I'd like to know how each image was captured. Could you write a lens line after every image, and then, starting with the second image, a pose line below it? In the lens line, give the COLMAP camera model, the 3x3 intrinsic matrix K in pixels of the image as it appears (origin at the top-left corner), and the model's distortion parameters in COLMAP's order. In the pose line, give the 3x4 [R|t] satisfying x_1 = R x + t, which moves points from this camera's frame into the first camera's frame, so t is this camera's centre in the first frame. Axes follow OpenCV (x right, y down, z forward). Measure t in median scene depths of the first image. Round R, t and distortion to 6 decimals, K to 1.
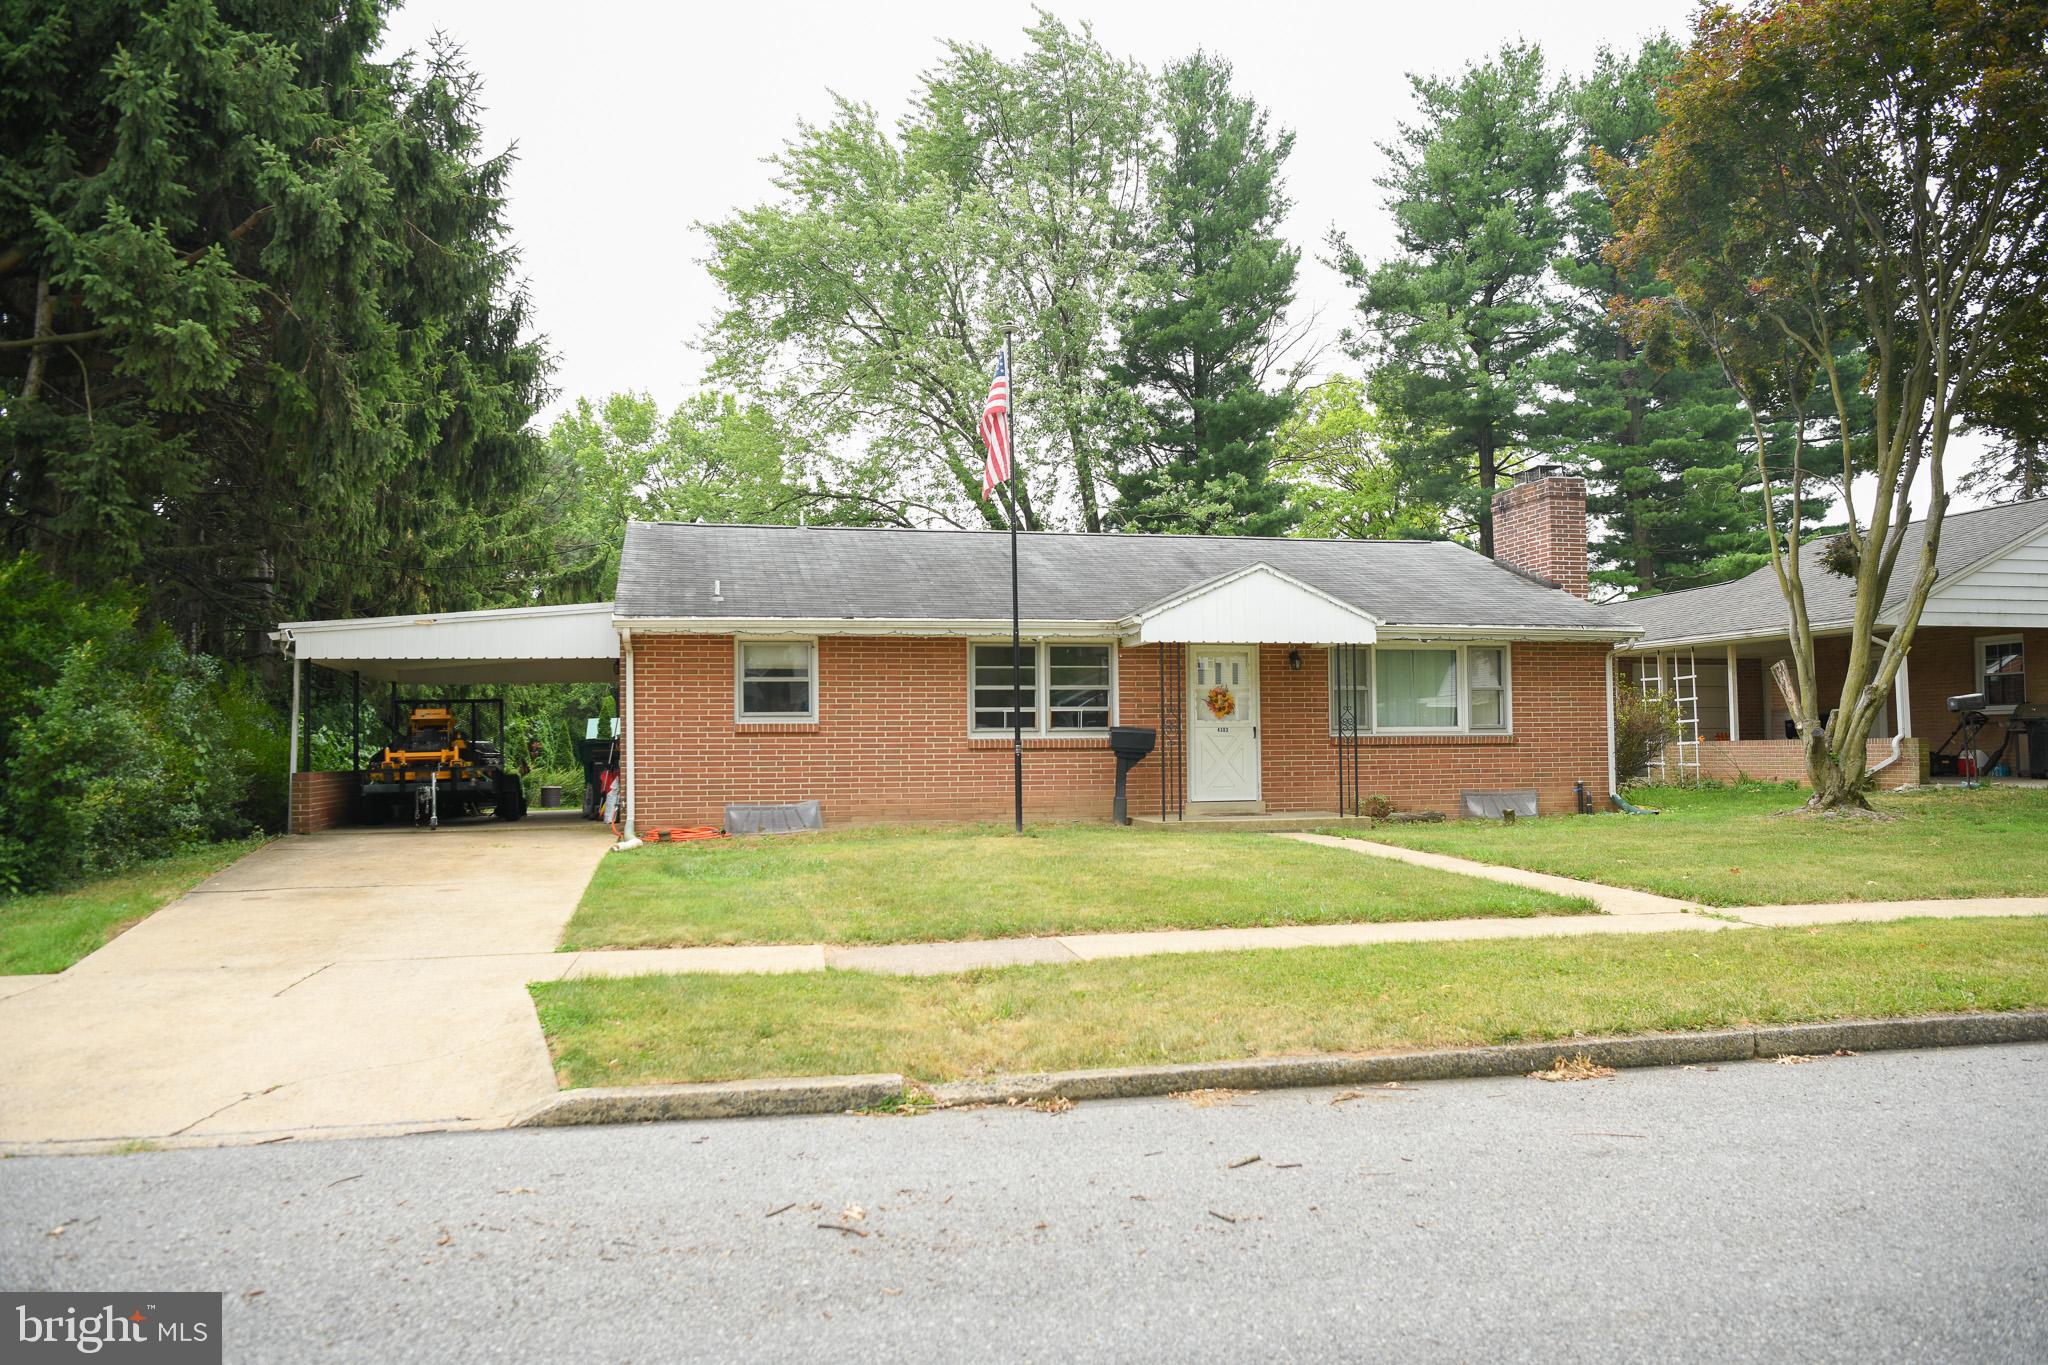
lens RADIAL K [[1536.1, 0, 1023.0], [0, 1536.1, 693.7], [0, 0, 1]] dist [-0.048991, -0.002533]
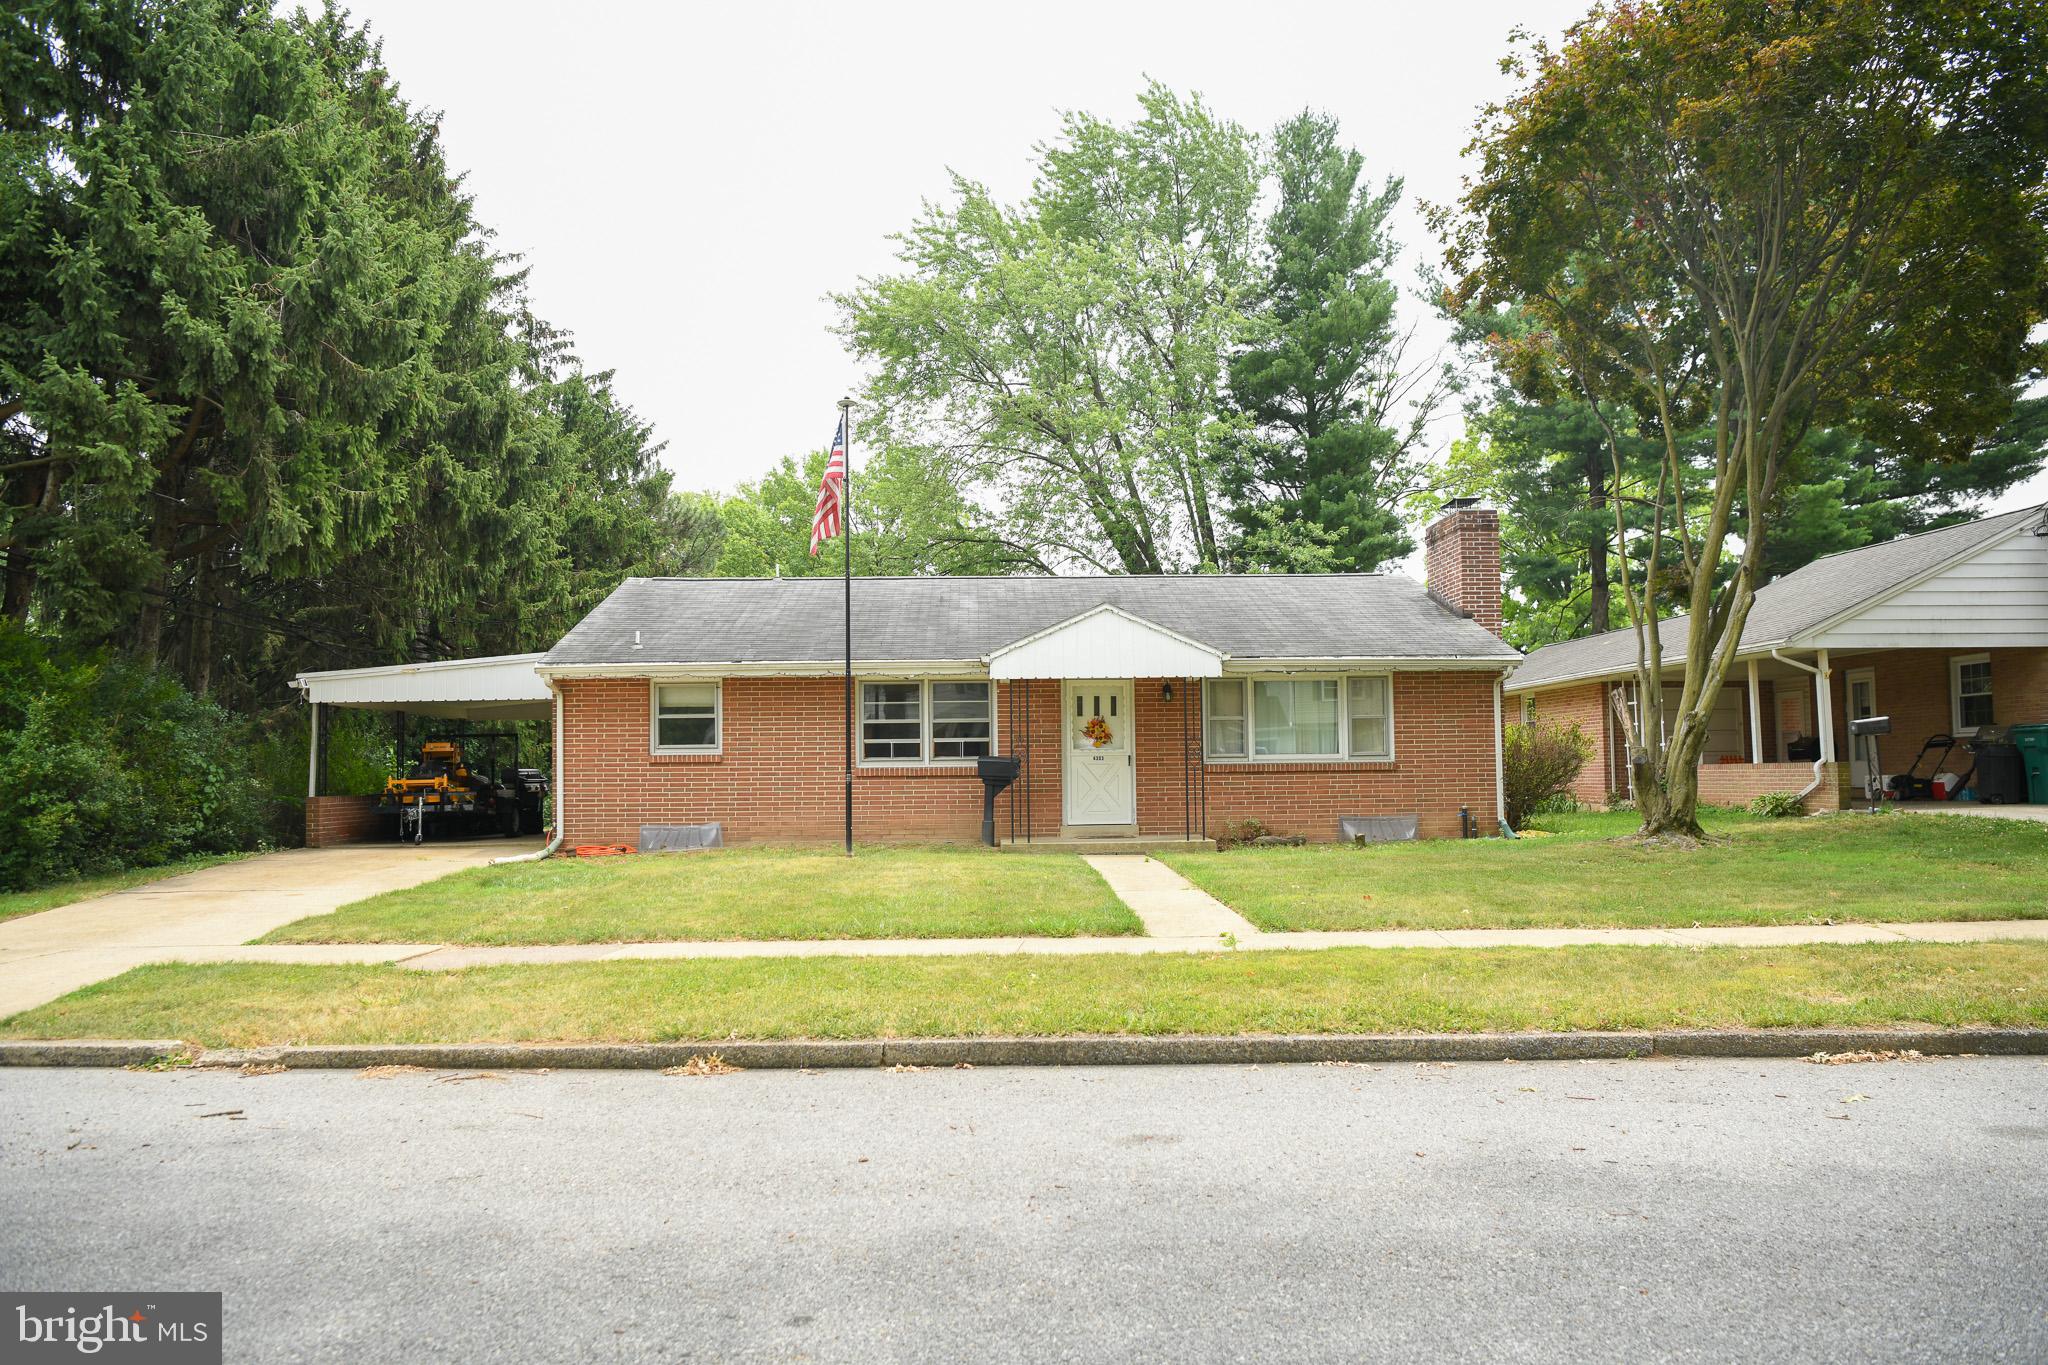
lens RADIAL K [[1455.1, 0, 1027.4], [0, 1455.1, 697.6], [0, 0, 1]] dist [-0.079605, 0.019809]
pose [[0.982181, -0.011792, -0.187566, 0.278350], [0.009411, 0.999863, -0.013580, -0.005769], [0.187700, 0.011573, 0.982158, -0.012085]]
